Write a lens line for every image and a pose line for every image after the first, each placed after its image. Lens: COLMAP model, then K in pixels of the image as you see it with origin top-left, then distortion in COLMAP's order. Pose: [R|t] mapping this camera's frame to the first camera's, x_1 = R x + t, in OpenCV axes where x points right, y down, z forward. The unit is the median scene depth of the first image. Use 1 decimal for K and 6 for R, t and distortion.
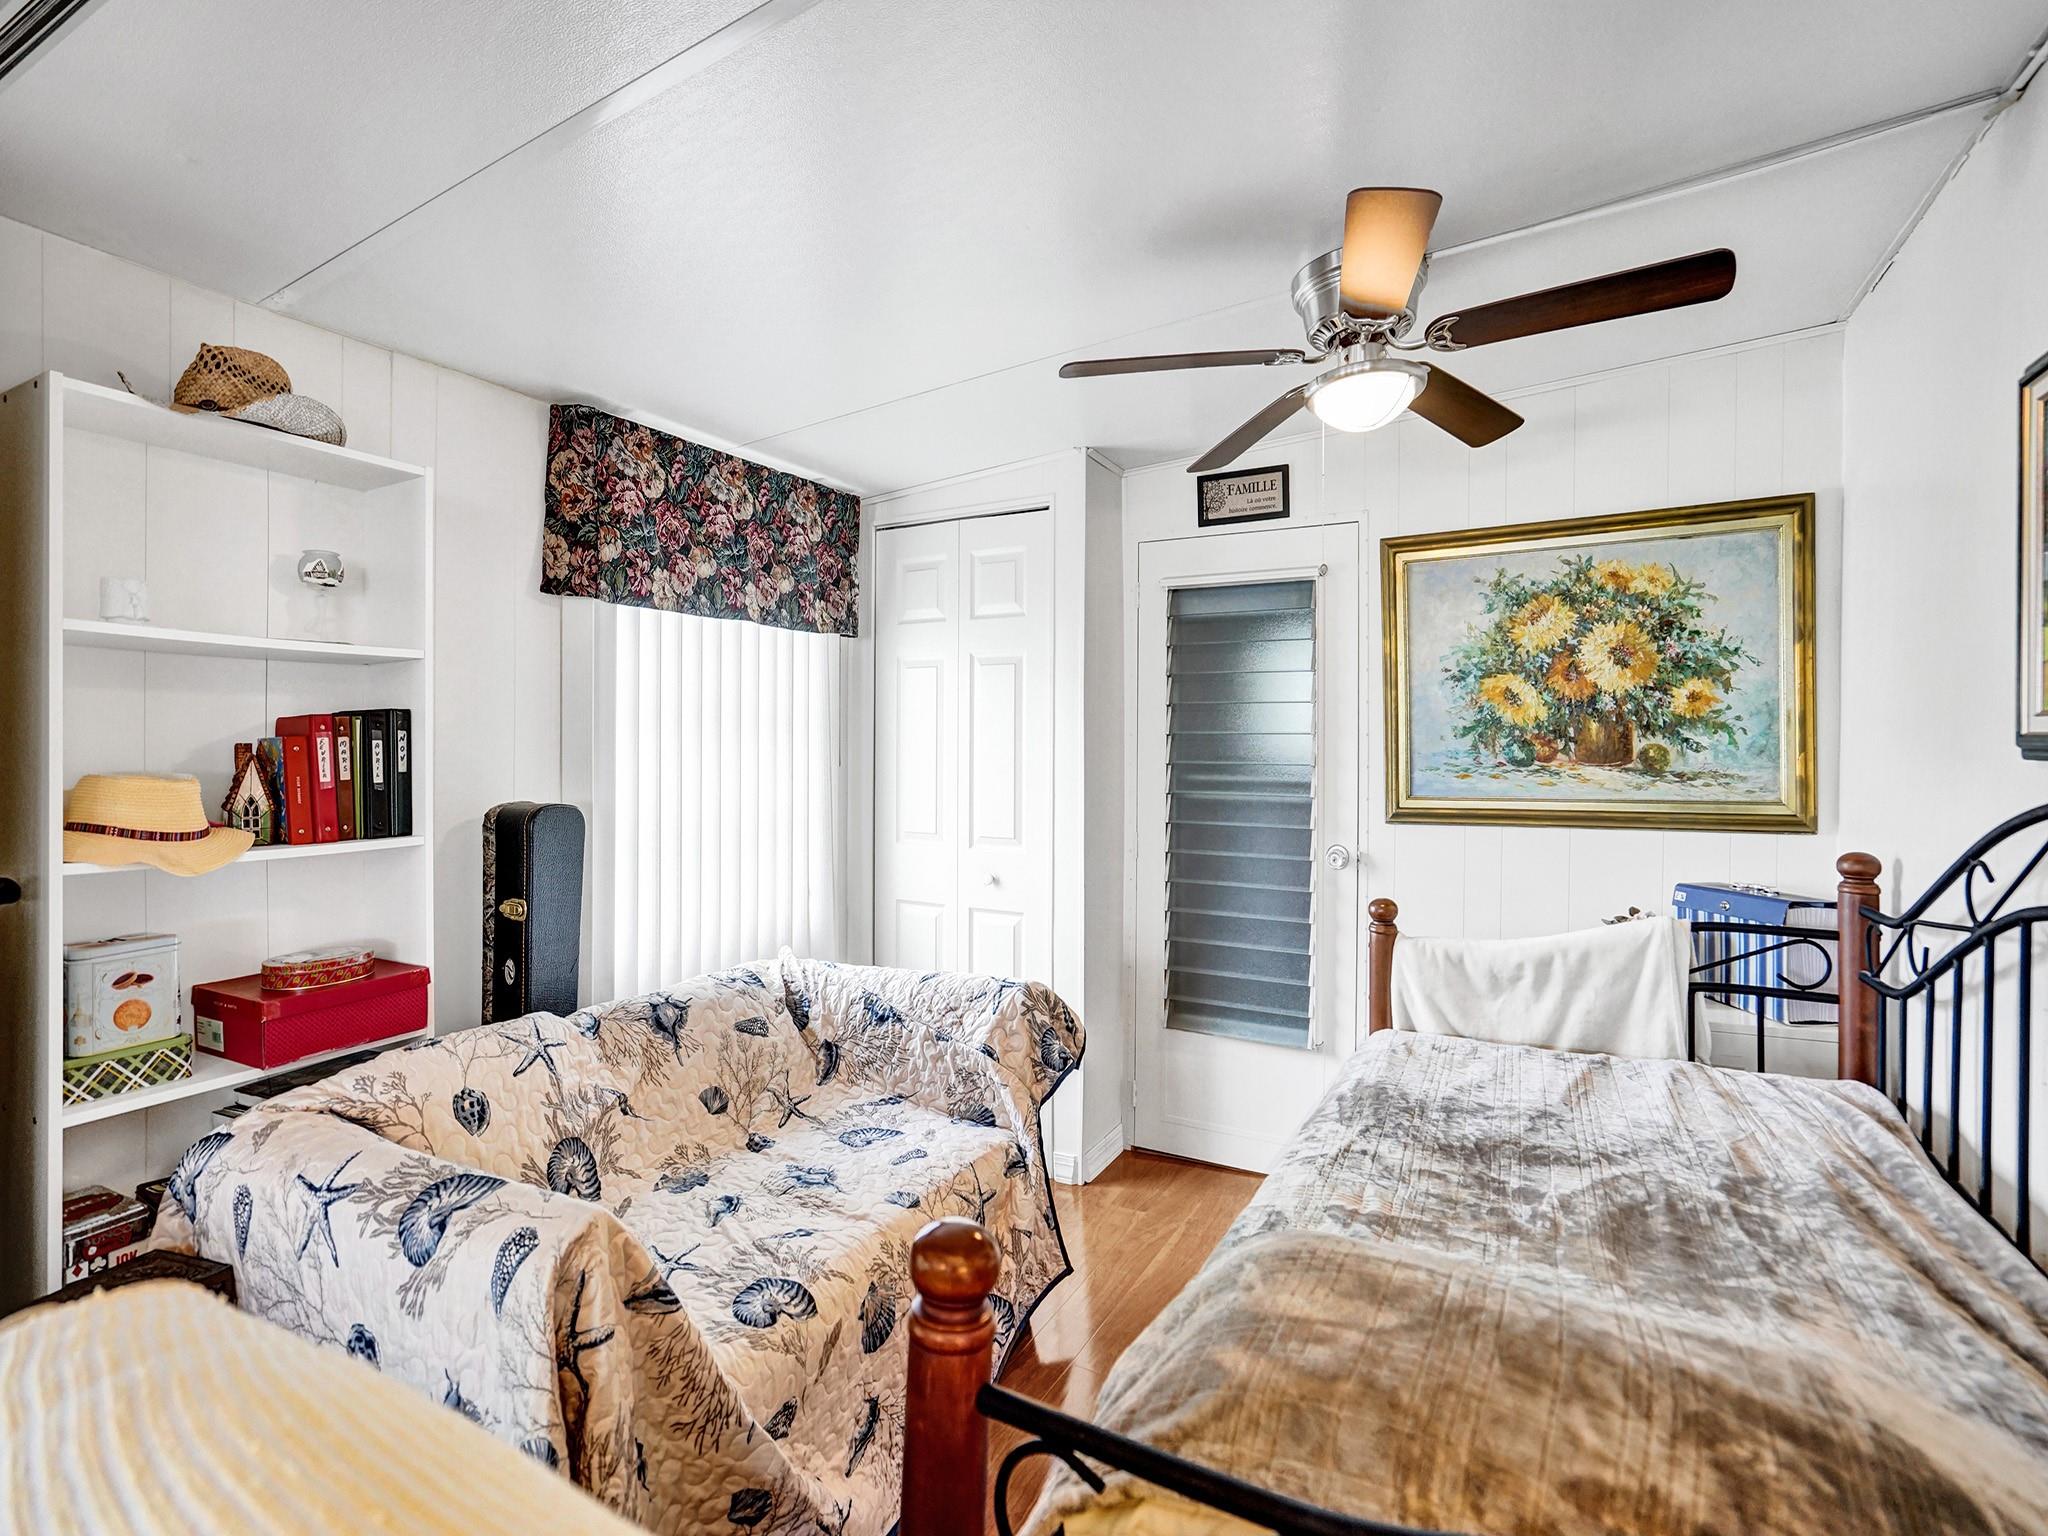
lens RADIAL K [[954.2, 0, 1023.9], [0, 954.2, 751.8], [0, 0, 1]] dist [-0.053196, 0.016158]
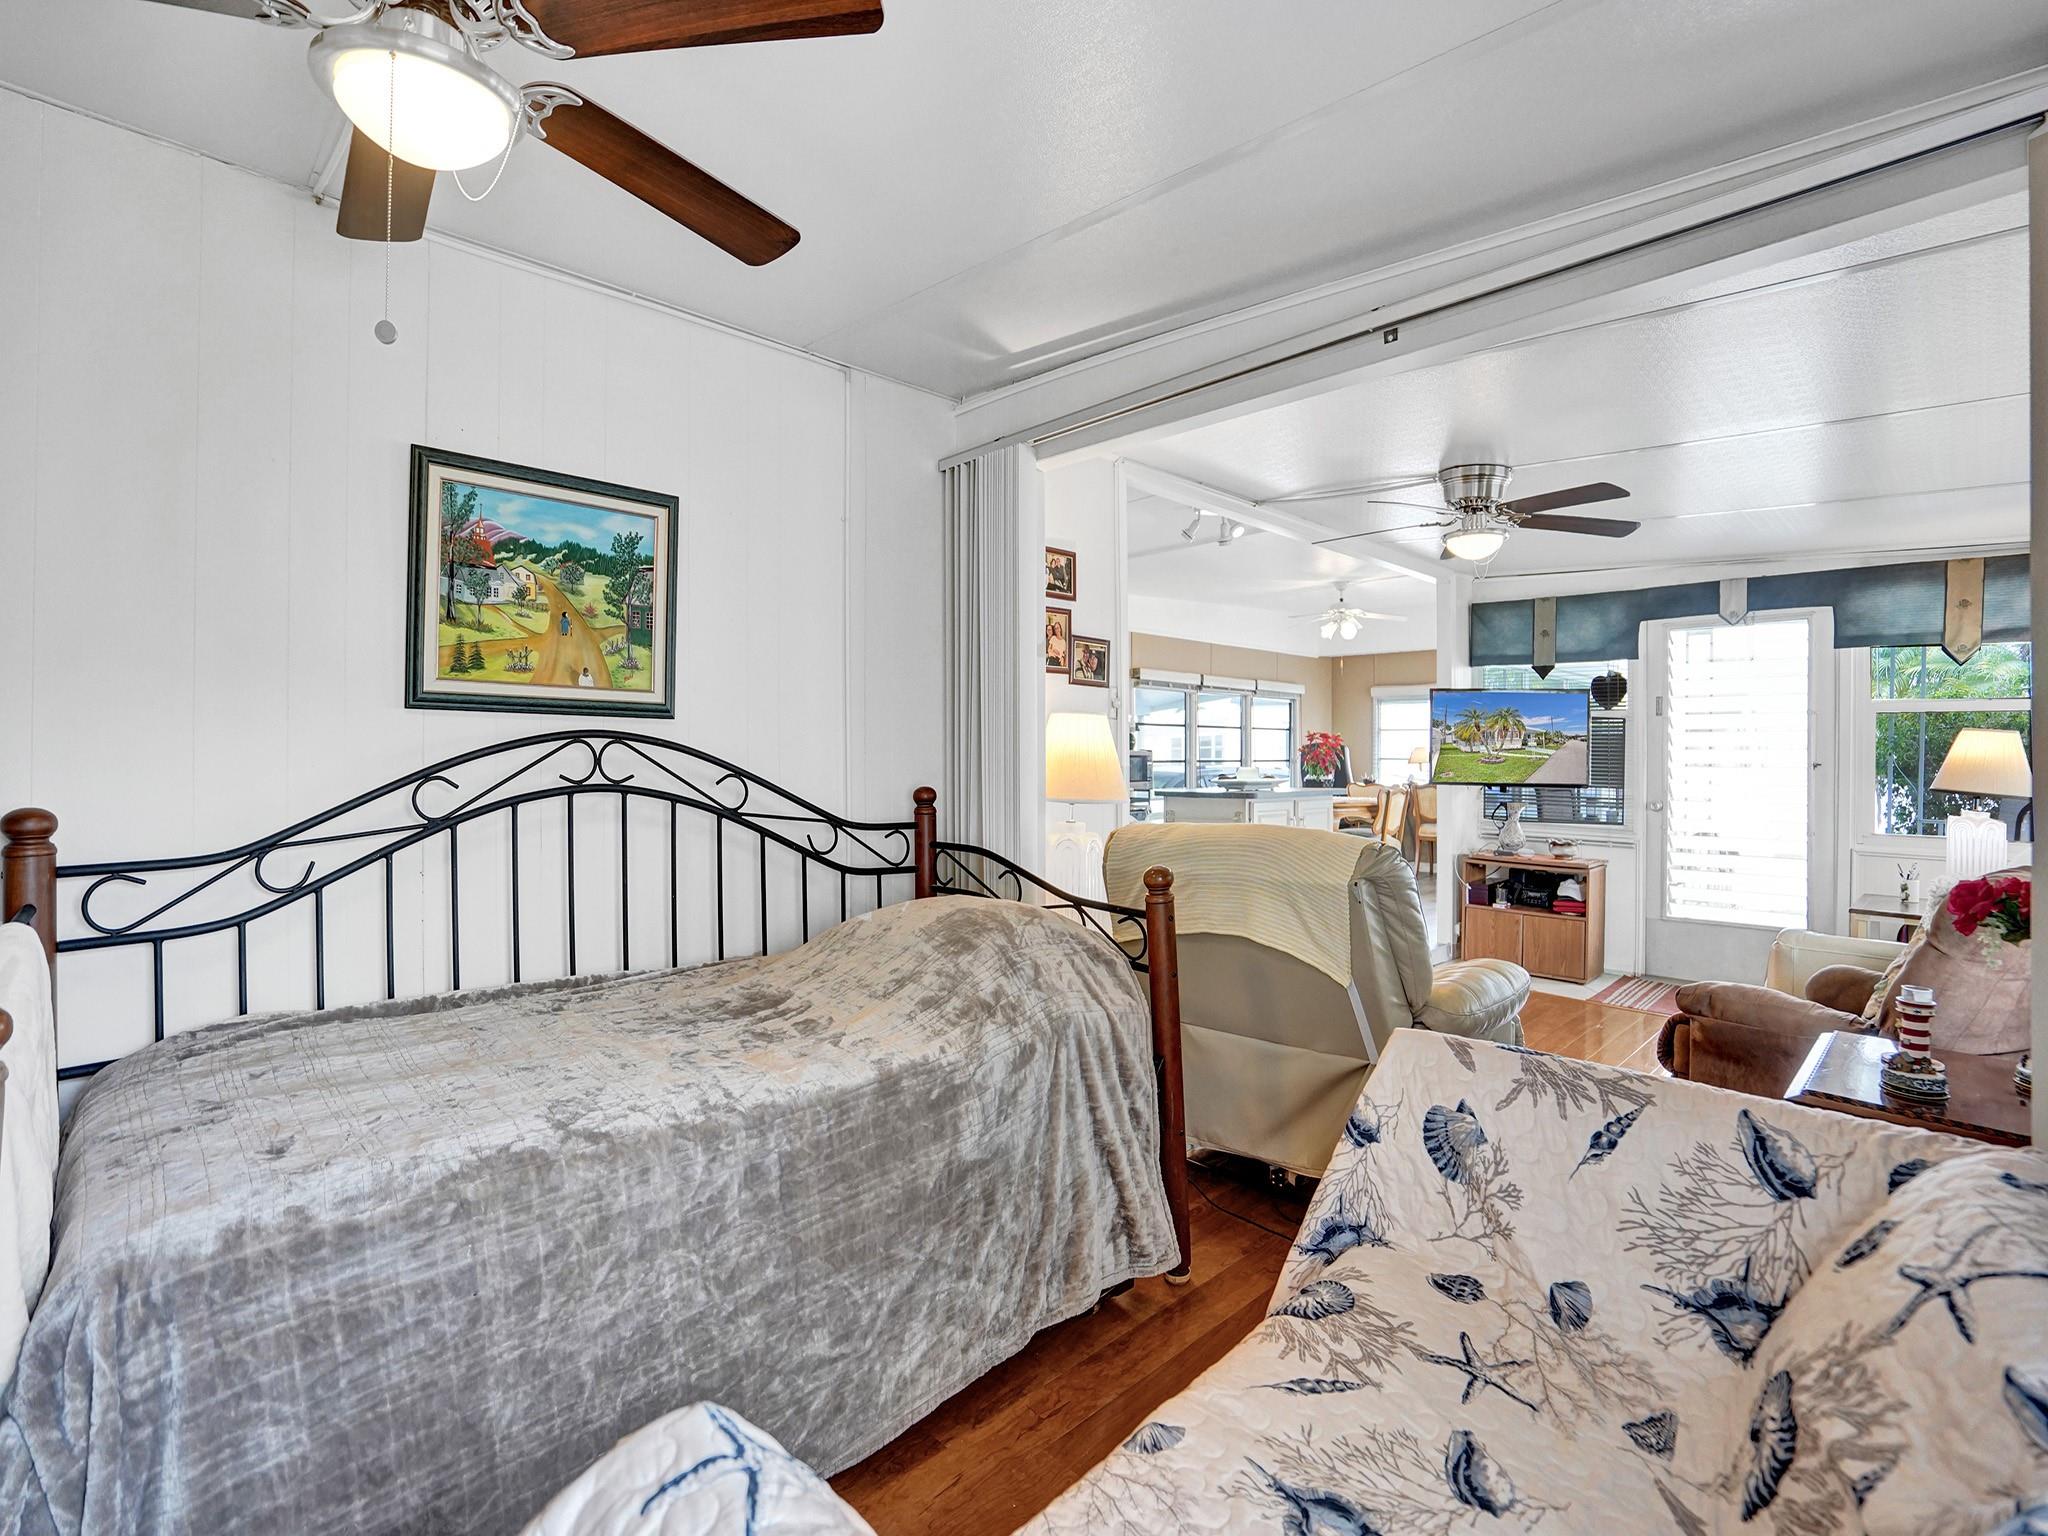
lens RADIAL K [[954.2, 0, 1028.7], [0, 954.2, 762.1], [0, 0, 1]] dist [-0.053196, 0.016158]
pose [[-0.954591, -0.007028, 0.297835, -0.154828], [-0.004105, 0.999937, 0.010439, 0.039827], [-0.297890, 0.008742, -0.954560, 1.109573]]
